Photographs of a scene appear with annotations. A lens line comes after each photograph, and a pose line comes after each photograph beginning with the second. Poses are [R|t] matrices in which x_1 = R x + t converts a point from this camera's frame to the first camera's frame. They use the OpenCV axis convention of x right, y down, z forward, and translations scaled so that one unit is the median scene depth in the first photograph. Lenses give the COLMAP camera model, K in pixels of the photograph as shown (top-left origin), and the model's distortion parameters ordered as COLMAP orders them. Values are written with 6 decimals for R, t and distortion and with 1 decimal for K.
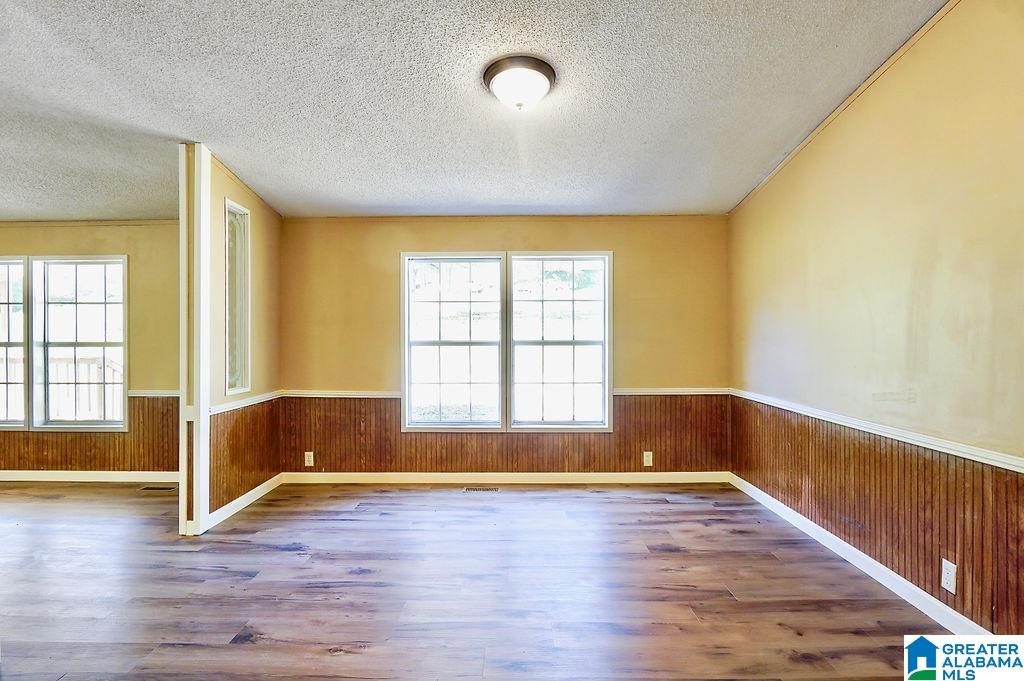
lens RADIAL K [[553.7, 0, 510.7], [0, 553.7, 335.2], [0, 0, 1]] dist [-0.034363, 0.009160]
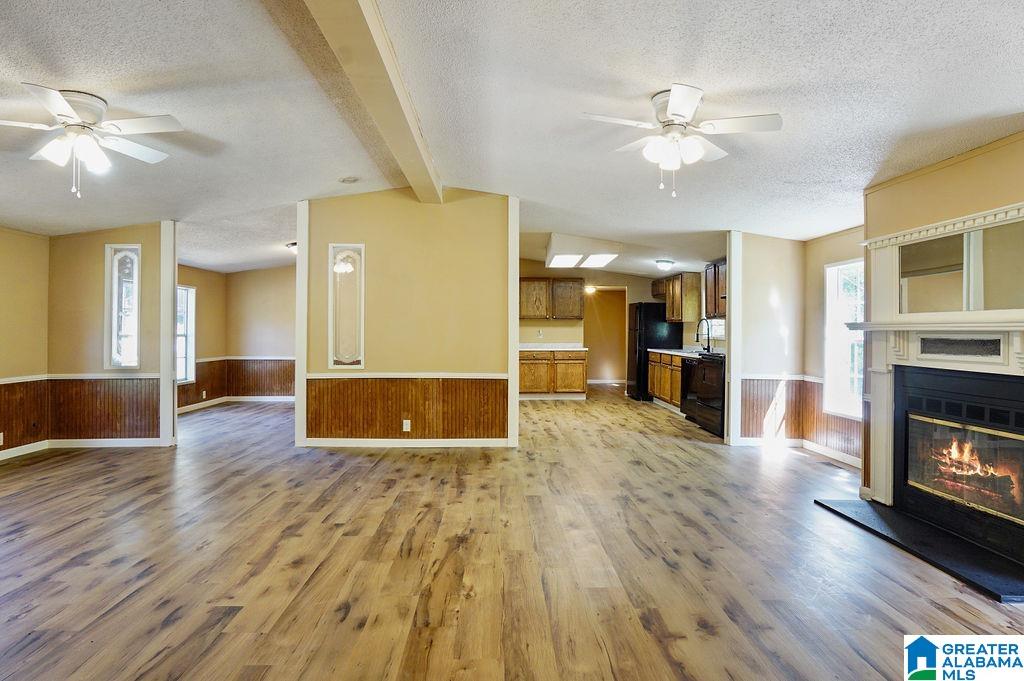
lens RADIAL K [[553.7, 0, 508.1], [0, 553.7, 337.0], [0, 0, 1]] dist [-0.034363, 0.009160]
pose [[-0.027134, -0.005588, 0.999616, -1.740719], [-0.006300, 0.999965, 0.005419, 0.003852], [-0.999612, -0.006150, -0.027168, -0.006275]]
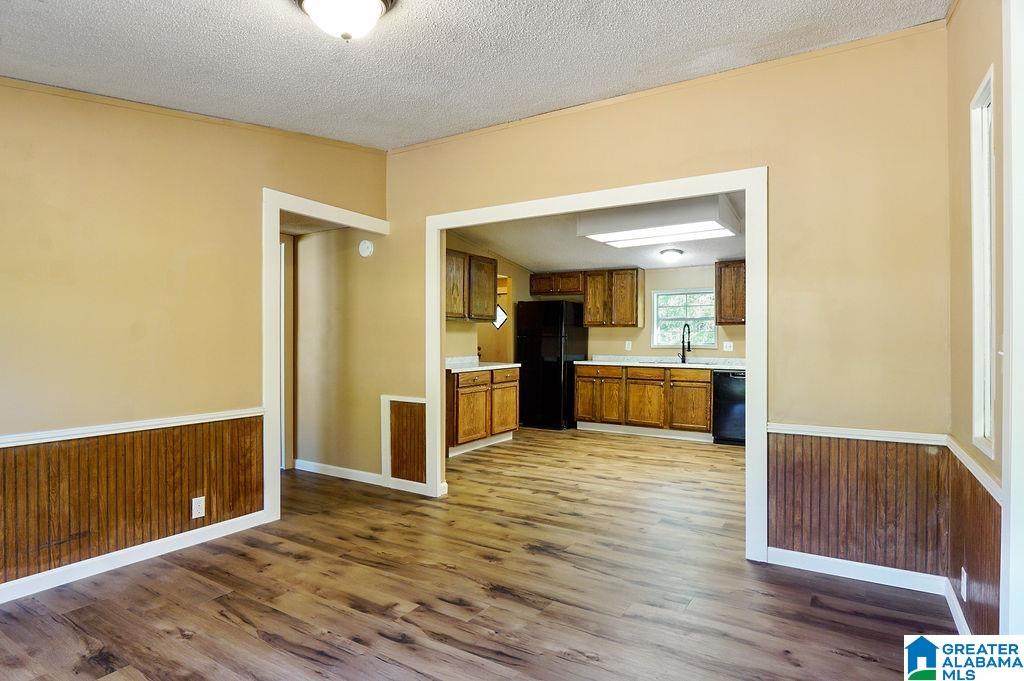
lens RADIAL K [[553.7, 0, 508.9], [0, 553.7, 341.3], [0, 0, 1]] dist [-0.034363, 0.009160]
pose [[-0.850869, 0.000646, 0.525377, -0.330544], [0.000258, 1.000000, -0.000813, 0.000228], [-0.525378, -0.000556, -0.850869, 0.892069]]
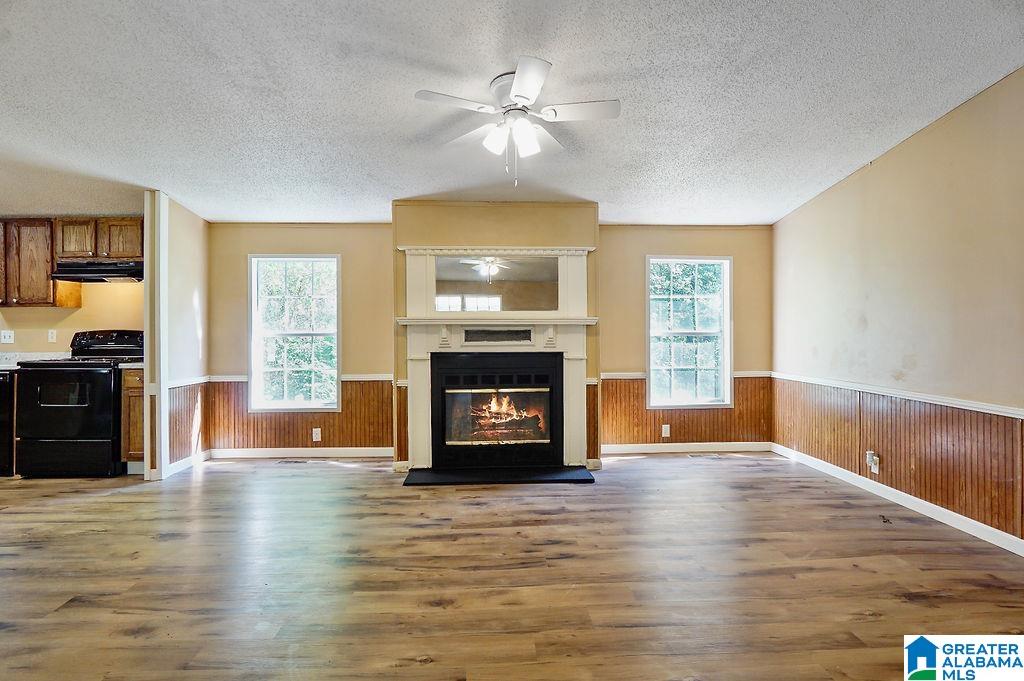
lens RADIAL K [[553.7, 0, 511.1], [0, 553.7, 324.0], [0, 0, 1]] dist [-0.034363, 0.009160]
pose [[-0.998535, 0.008033, -0.053513, -1.027743], [0.008045, 0.999968, -0.000010, -0.004629], [0.053511, -0.000441, -0.998567, 0.422897]]
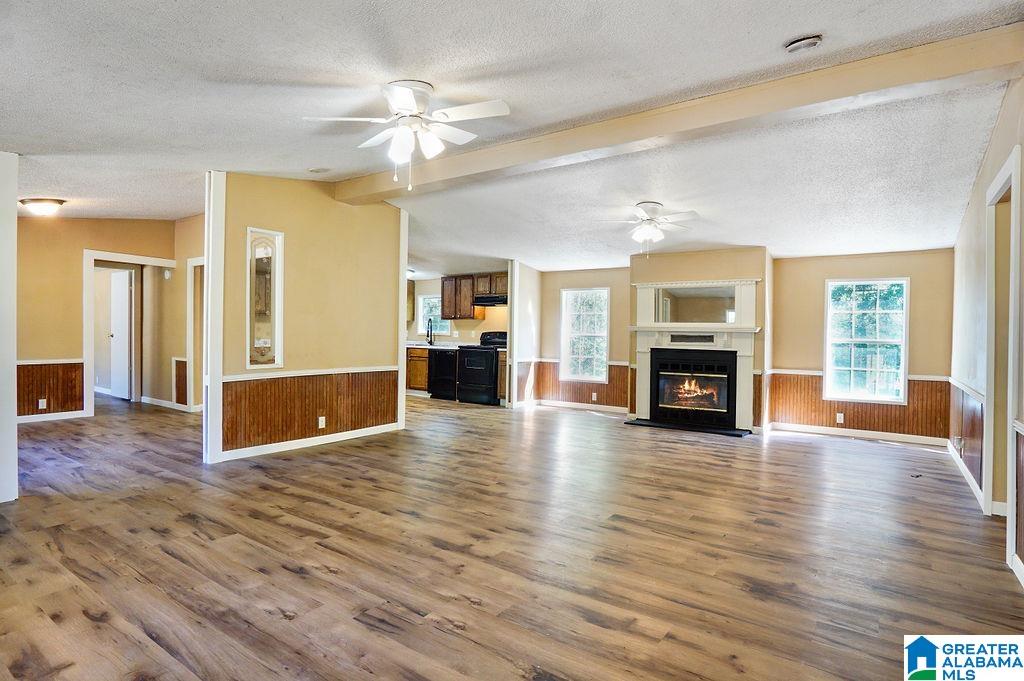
lens RADIAL K [[553.7, 0, 511.7], [0, 553.7, 338.2], [0, 0, 1]] dist [-0.034363, 0.009160]
pose [[-0.820531, -0.013763, 0.571436, -1.536972], [-0.011296, 0.999905, 0.007863, 0.008734], [-0.571490, -0.000003, -0.820609, 0.985770]]
